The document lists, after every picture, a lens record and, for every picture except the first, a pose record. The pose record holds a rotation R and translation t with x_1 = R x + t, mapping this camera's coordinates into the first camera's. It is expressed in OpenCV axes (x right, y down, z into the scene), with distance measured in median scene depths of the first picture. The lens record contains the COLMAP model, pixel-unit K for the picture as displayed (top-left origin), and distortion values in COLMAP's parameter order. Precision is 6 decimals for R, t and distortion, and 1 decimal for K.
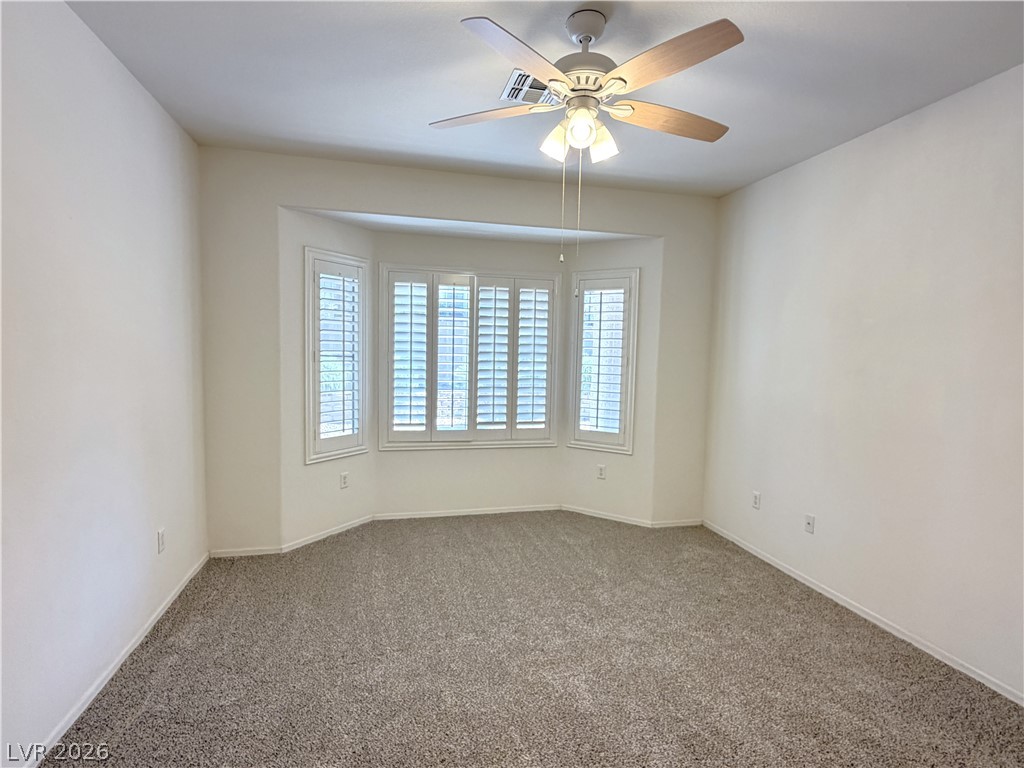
lens RADIAL K [[523.0, 0, 513.4], [0, 523.0, 391.2], [0, 0, 1]] dist [0.002324, 0.000355]
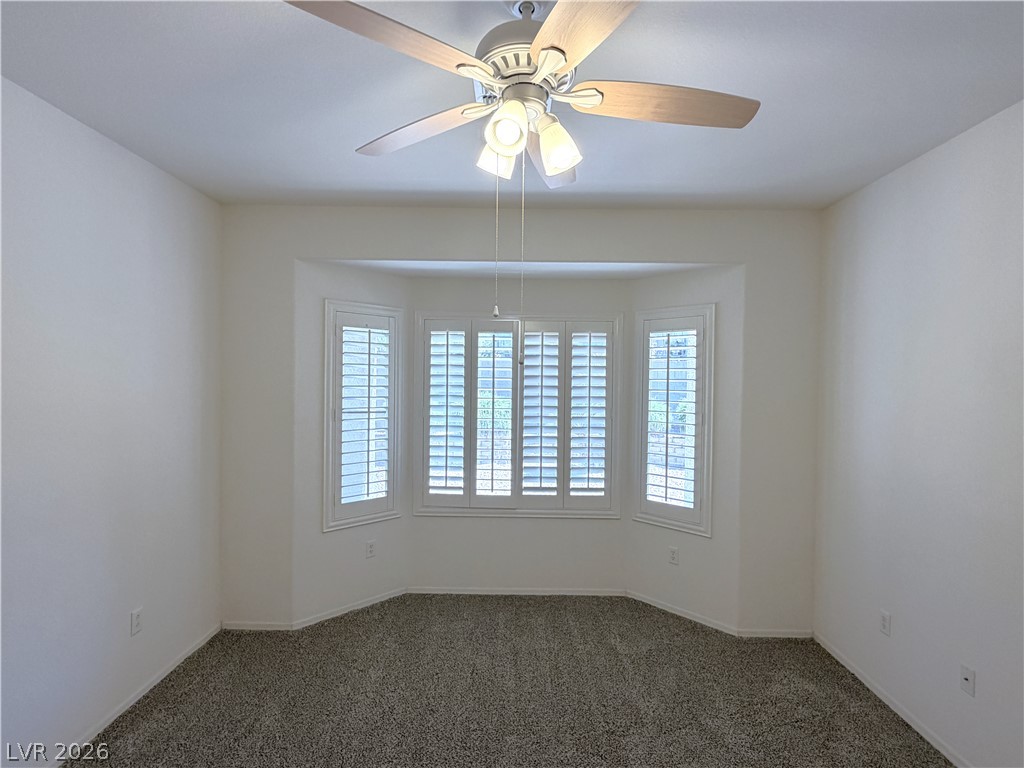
lens RADIAL K [[523.0, 0, 513.4], [0, 523.0, 391.2], [0, 0, 1]] dist [0.002324, 0.000355]
pose [[0.969551, -0.004395, -0.244849, 0.136711], [-0.010786, 0.998102, -0.060627, -0.049211], [0.244651, 0.061422, 0.967664, 0.156247]]
